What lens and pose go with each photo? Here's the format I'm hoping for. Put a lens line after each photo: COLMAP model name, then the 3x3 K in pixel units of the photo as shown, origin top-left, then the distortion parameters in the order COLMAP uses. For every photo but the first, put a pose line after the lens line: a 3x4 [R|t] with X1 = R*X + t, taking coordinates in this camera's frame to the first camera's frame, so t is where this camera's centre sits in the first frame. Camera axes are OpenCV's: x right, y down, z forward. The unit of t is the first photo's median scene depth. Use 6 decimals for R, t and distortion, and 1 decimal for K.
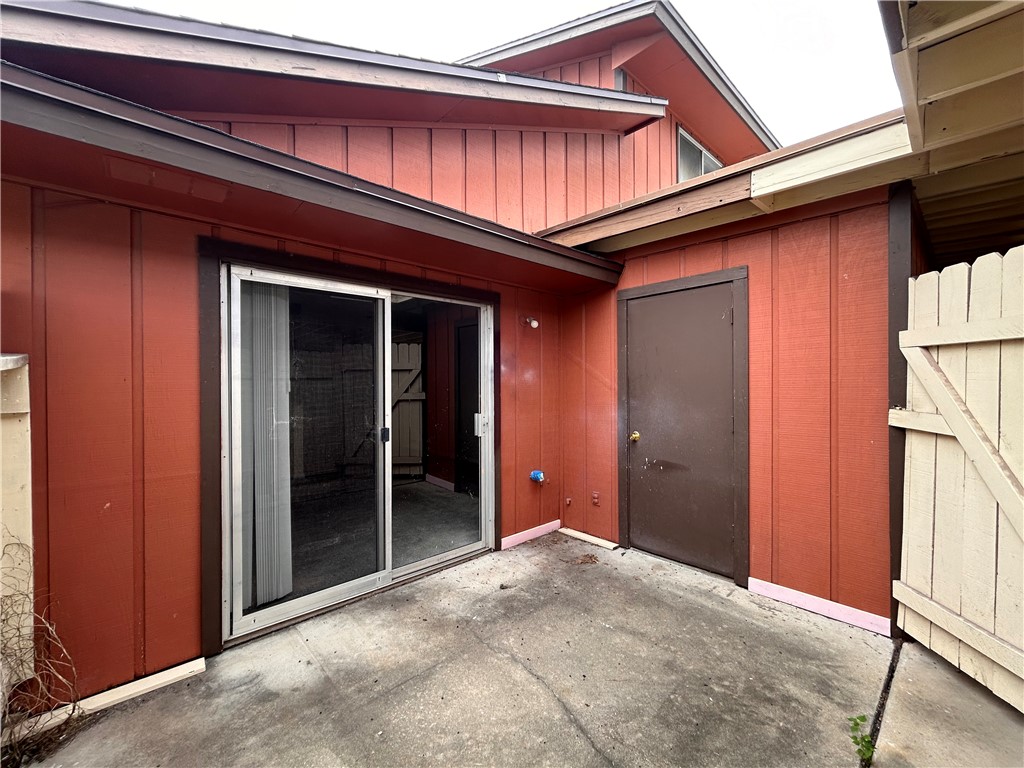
lens RADIAL K [[414.7, 0, 514.4], [0, 414.7, 383.6], [0, 0, 1]] dist [-0.001473, 0.000123]
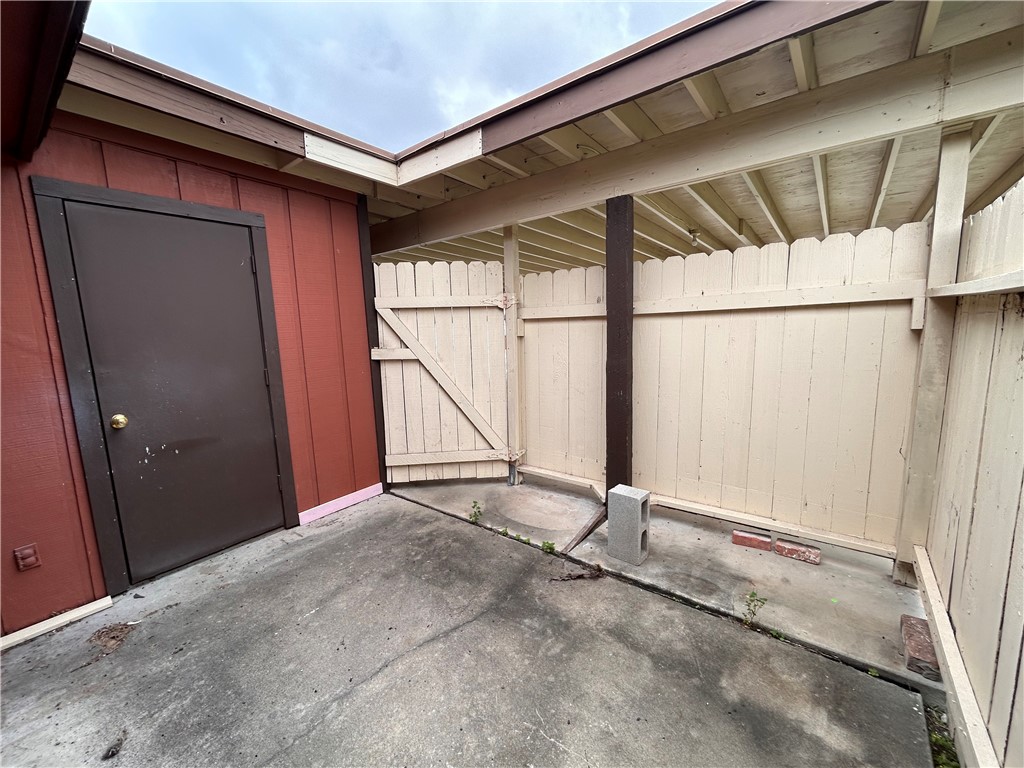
lens RADIAL K [[414.7, 0, 514.4], [0, 414.7, 383.6], [0, 0, 1]] dist [-0.001473, 0.000123]
pose [[-0.166051, -0.122119, 0.978526, -0.674439], [0.040124, 0.990644, 0.130440, 0.009949], [-0.985301, 0.060922, -0.159597, 0.723761]]
